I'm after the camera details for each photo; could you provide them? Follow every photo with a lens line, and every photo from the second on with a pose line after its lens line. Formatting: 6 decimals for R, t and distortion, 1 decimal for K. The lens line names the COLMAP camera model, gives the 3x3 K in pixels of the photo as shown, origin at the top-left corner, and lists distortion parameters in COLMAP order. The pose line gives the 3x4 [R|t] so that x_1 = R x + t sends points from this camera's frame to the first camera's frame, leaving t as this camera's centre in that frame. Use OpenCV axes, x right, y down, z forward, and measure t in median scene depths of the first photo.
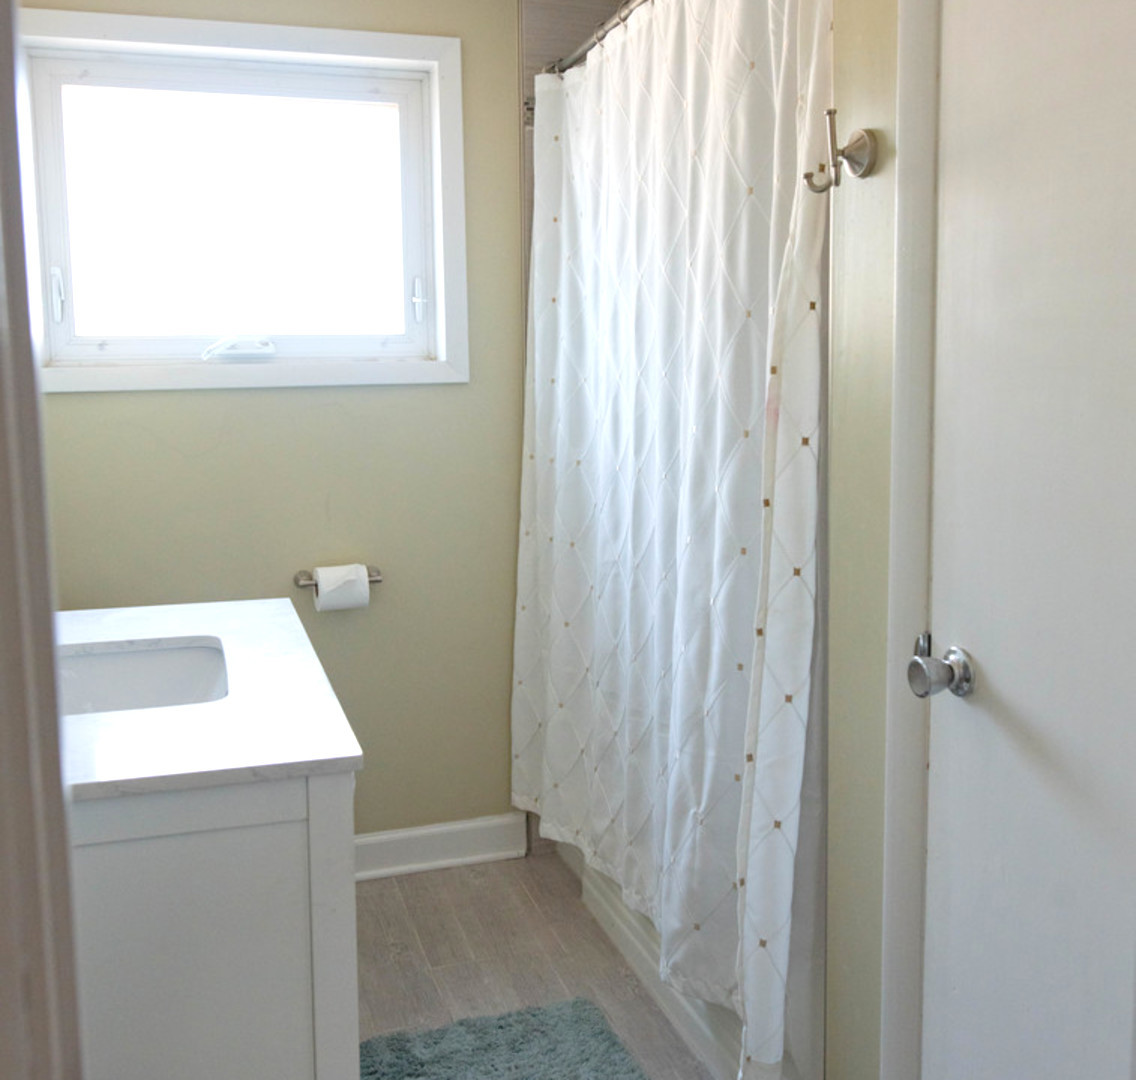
lens RADIAL K [[1242.6, 0, 568.6], [0, 1242.6, 516.2], [0, 0, 1]] dist [0.004299, 0.002865]
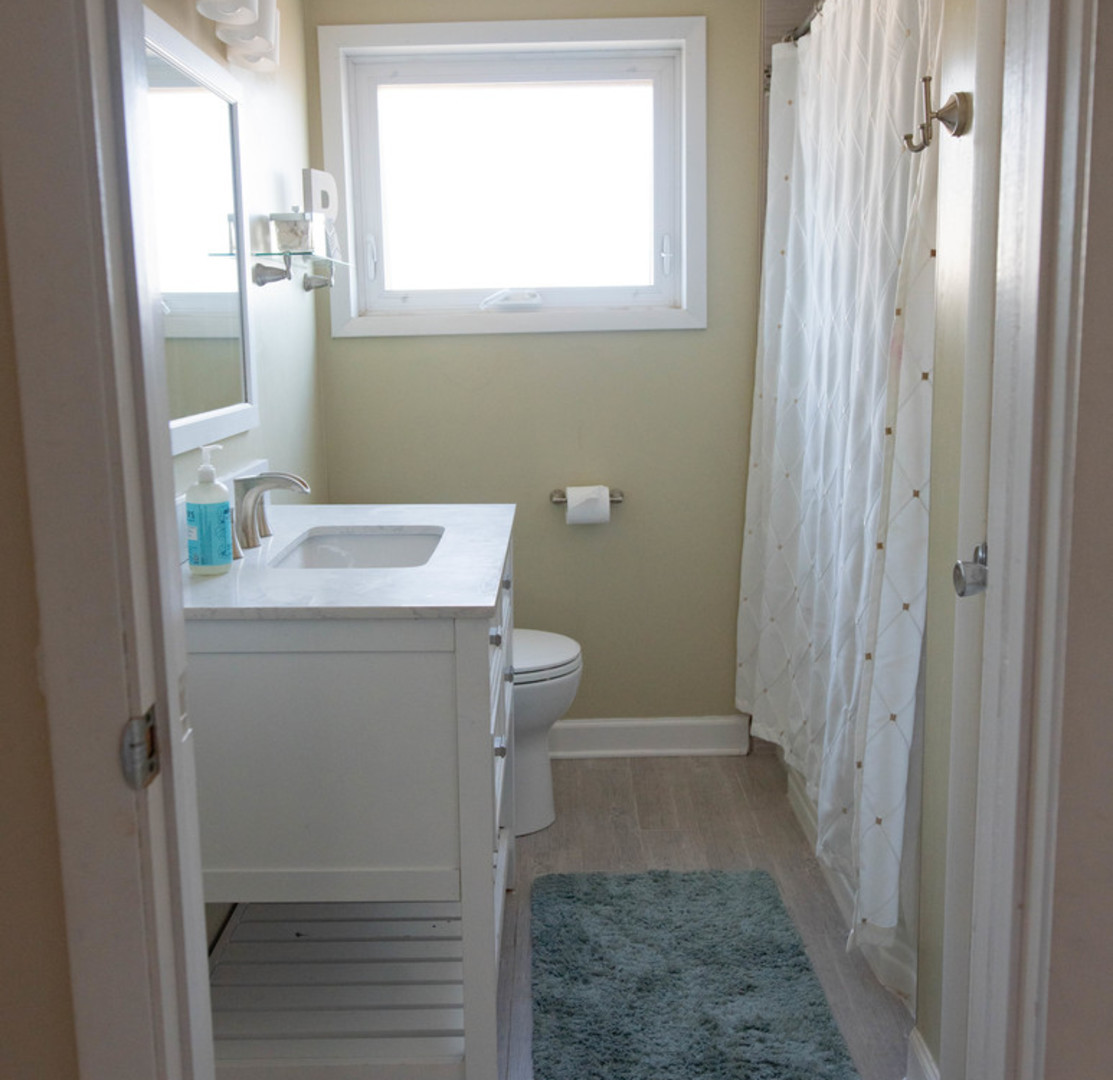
lens RADIAL K [[1257.2, 0, 556.5], [0, 1257.2, 540.0], [0, 0, 1]] dist [0.013338, -0.006846]
pose [[0.942889, 0.052017, -0.329019, 0.193023], [-0.035059, 0.997743, 0.057271, 0.024986], [0.331256, -0.042465, 0.942585, -0.135485]]
